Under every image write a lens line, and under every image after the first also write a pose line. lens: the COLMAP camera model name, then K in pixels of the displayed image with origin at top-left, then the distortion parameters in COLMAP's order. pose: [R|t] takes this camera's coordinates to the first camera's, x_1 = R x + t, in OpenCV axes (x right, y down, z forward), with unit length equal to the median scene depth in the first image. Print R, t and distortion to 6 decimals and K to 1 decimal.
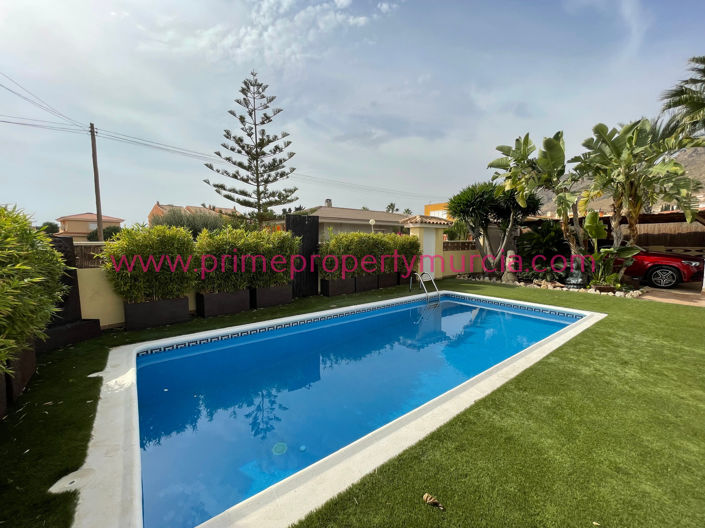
lens RADIAL K [[284.9, 0, 355.1], [0, 284.9, 264.2], [0, 0, 1]] dist [-0.002638, -0.000053]
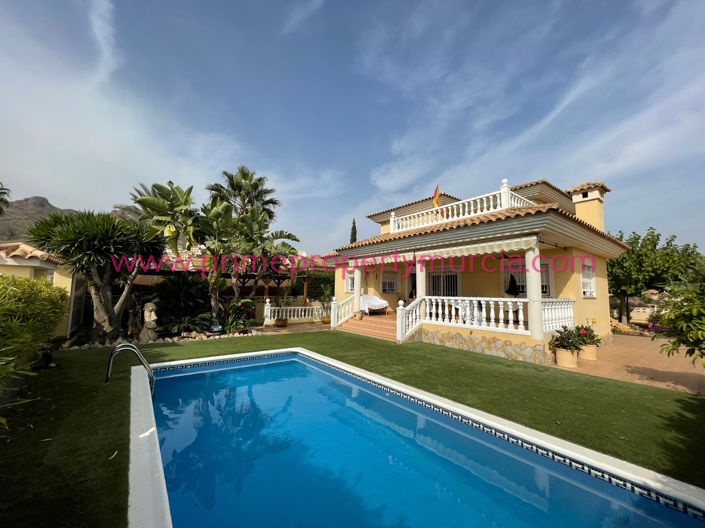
lens RADIAL K [[284.9, 0, 355.1], [0, 284.9, 264.2], [0, 0, 1]] dist [-0.002638, -0.000053]
pose [[0.009299, 0.098501, 0.995094, -0.356446], [0.059444, 0.993322, -0.098881, -0.049080], [-0.998188, 0.060072, 0.003381, 0.427756]]
